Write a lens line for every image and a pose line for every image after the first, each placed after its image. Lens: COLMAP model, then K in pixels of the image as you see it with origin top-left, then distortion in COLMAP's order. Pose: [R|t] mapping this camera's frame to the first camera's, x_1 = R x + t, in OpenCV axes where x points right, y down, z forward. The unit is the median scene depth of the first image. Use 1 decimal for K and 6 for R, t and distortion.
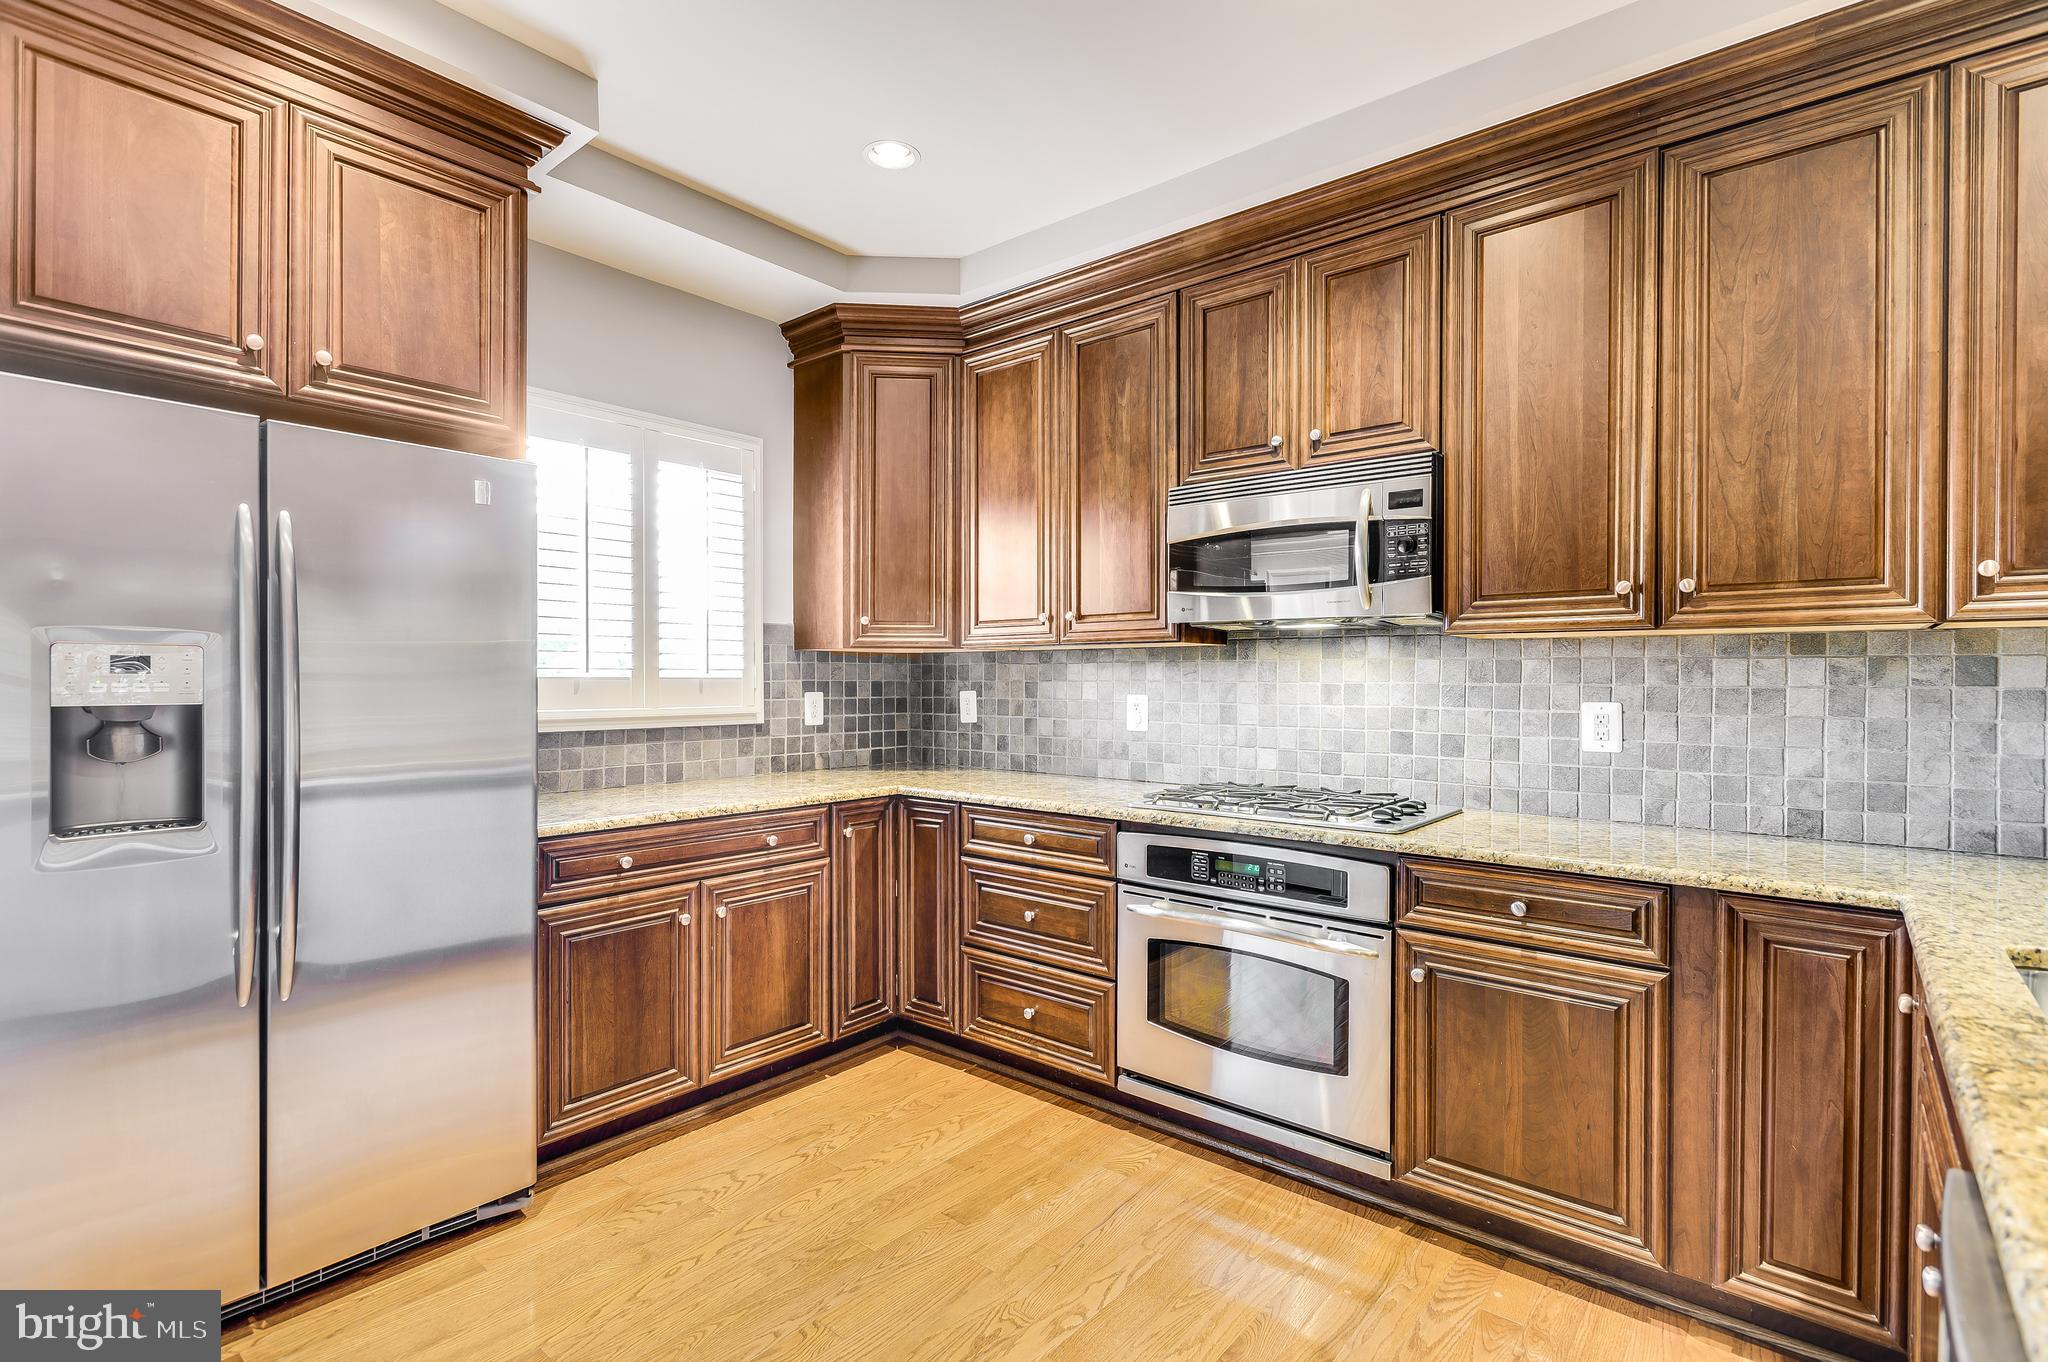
lens RADIAL K [[968.1, 0, 1026.3], [0, 968.1, 682.8], [0, 0, 1]] dist [-0.000364, 0.000509]
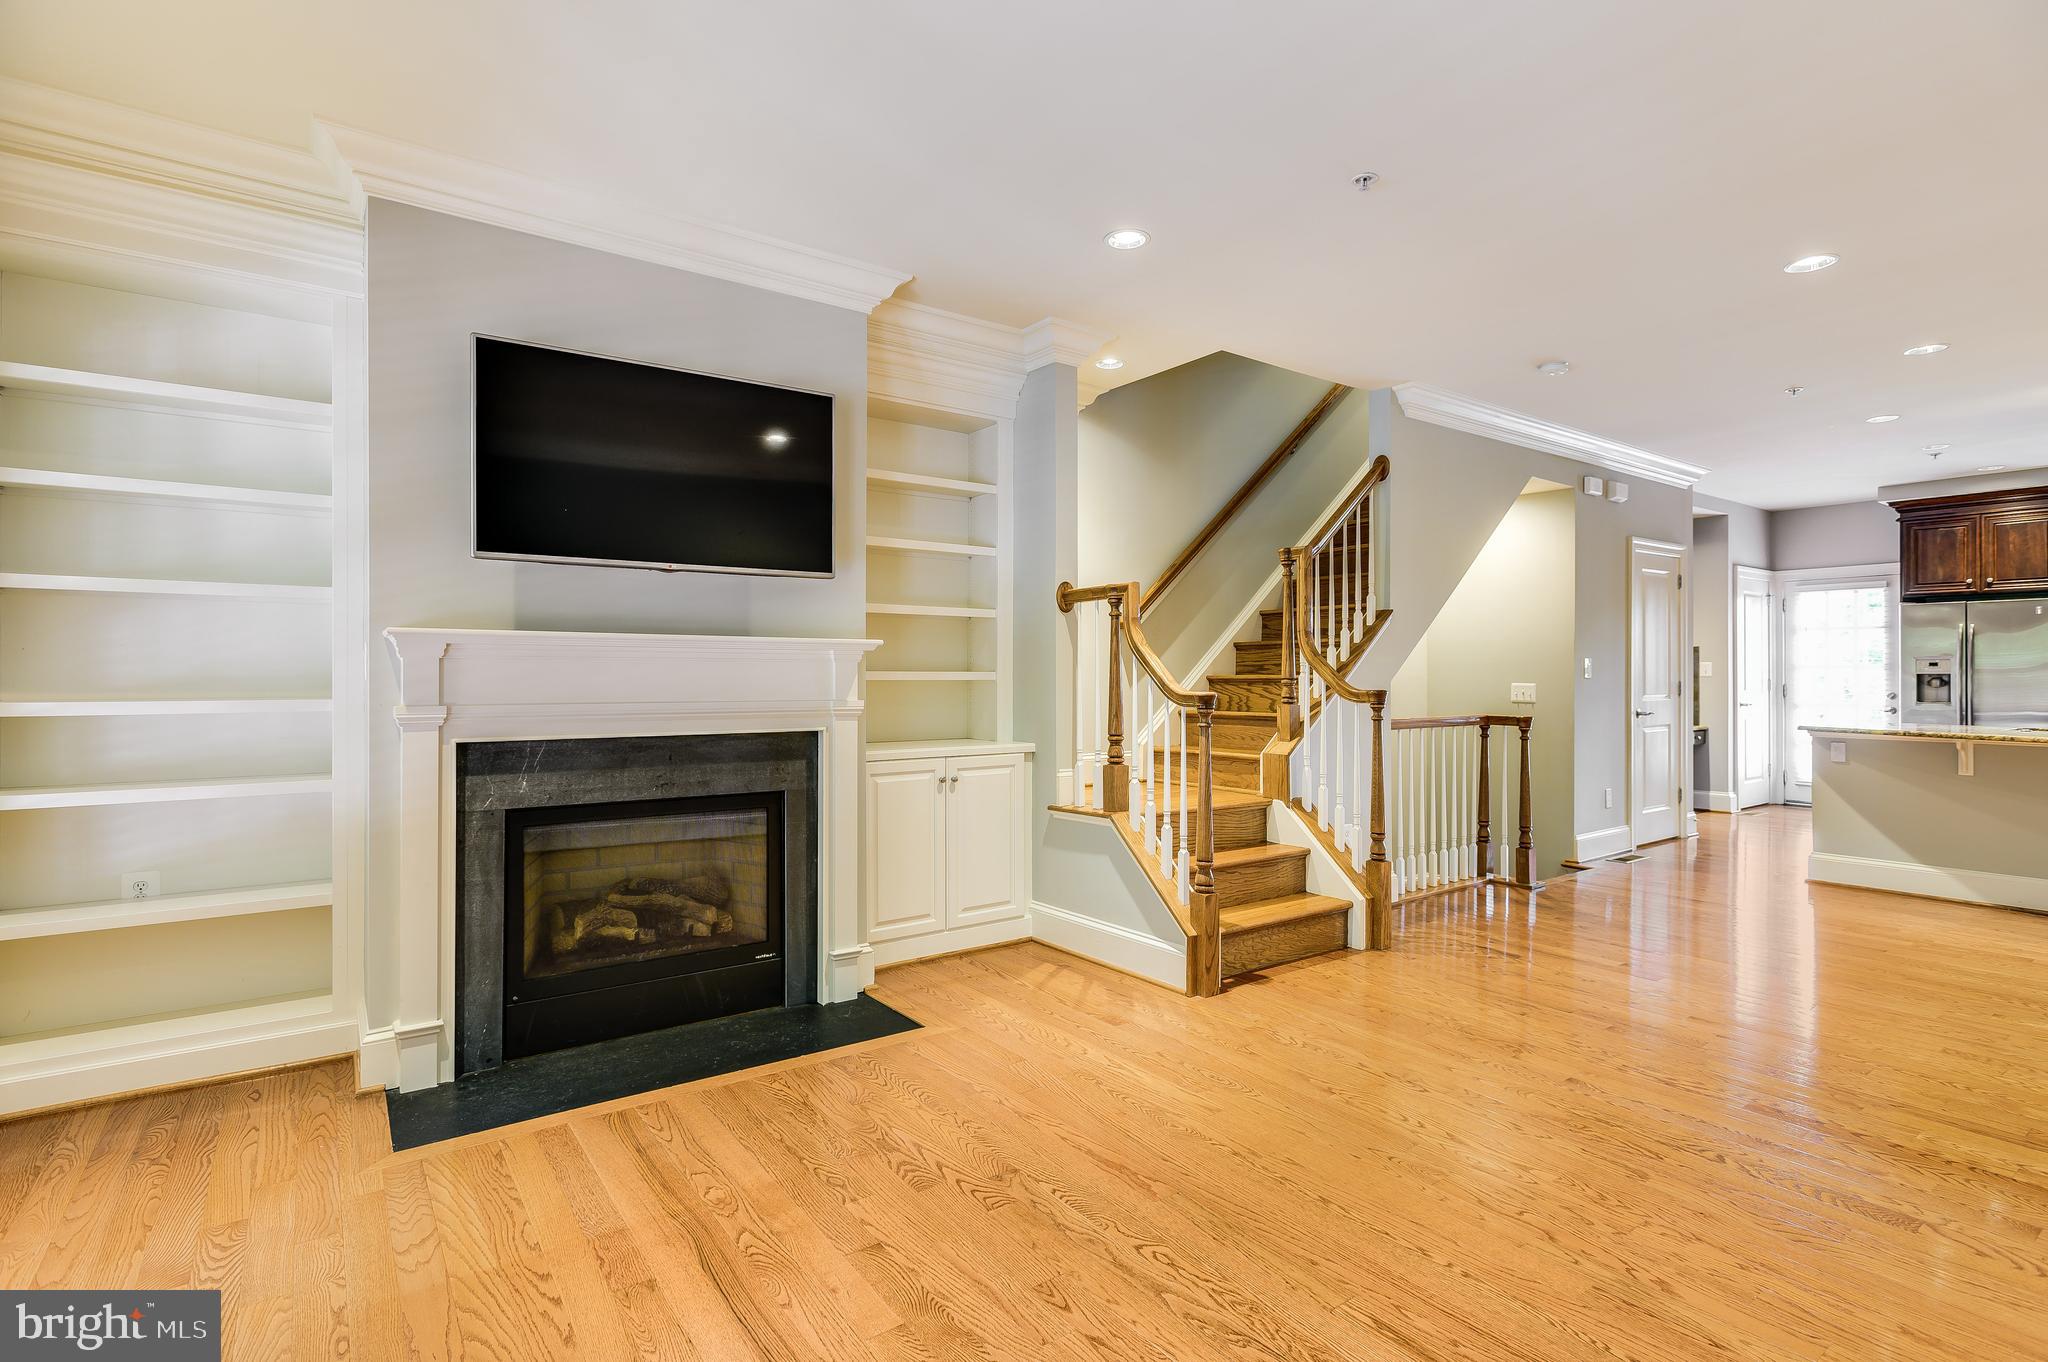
lens RADIAL K [[985.5, 0, 1029.0], [0, 985.5, 673.1], [0, 0, 1]] dist [0.009172, -0.000344]
pose [[-0.236501, -0.006793, -0.971608, 2.906495], [-0.004730, 0.999972, -0.005840, 0.043215], [0.971620, 0.003215, -0.236526, -1.263105]]
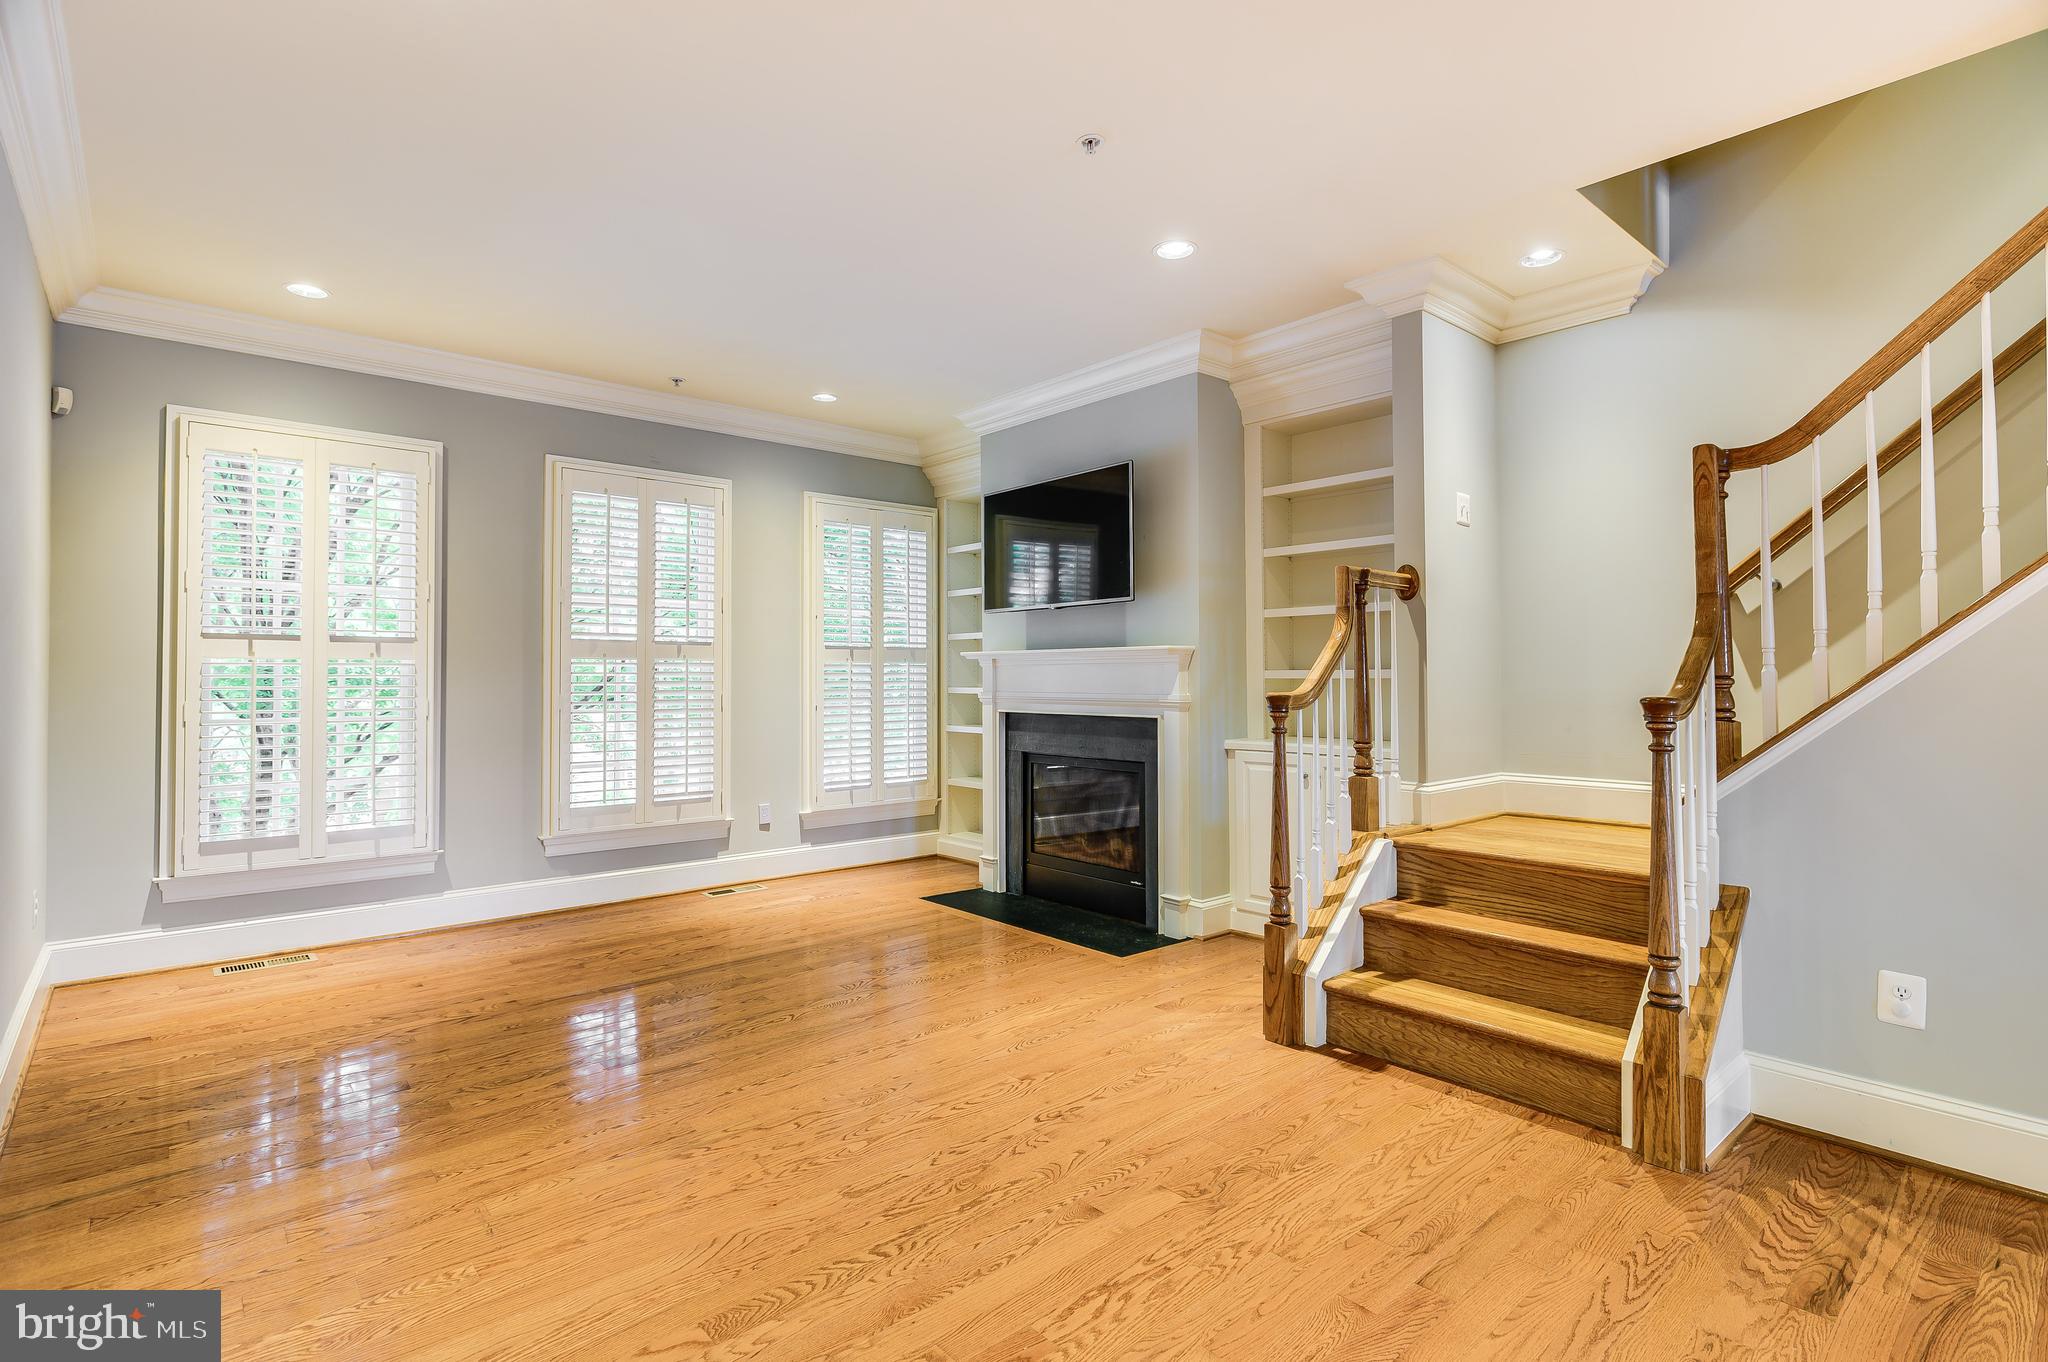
lens RADIAL K [[987.6, 0, 1029.1], [0, 987.6, 655.6], [0, 0, 1]] dist [-0.001232, 0.000346]
pose [[-0.989438, 0.004047, 0.144900, 1.603882], [0.001547, 0.999848, -0.017358, 0.035668], [-0.144948, -0.016951, -0.989294, -0.084508]]
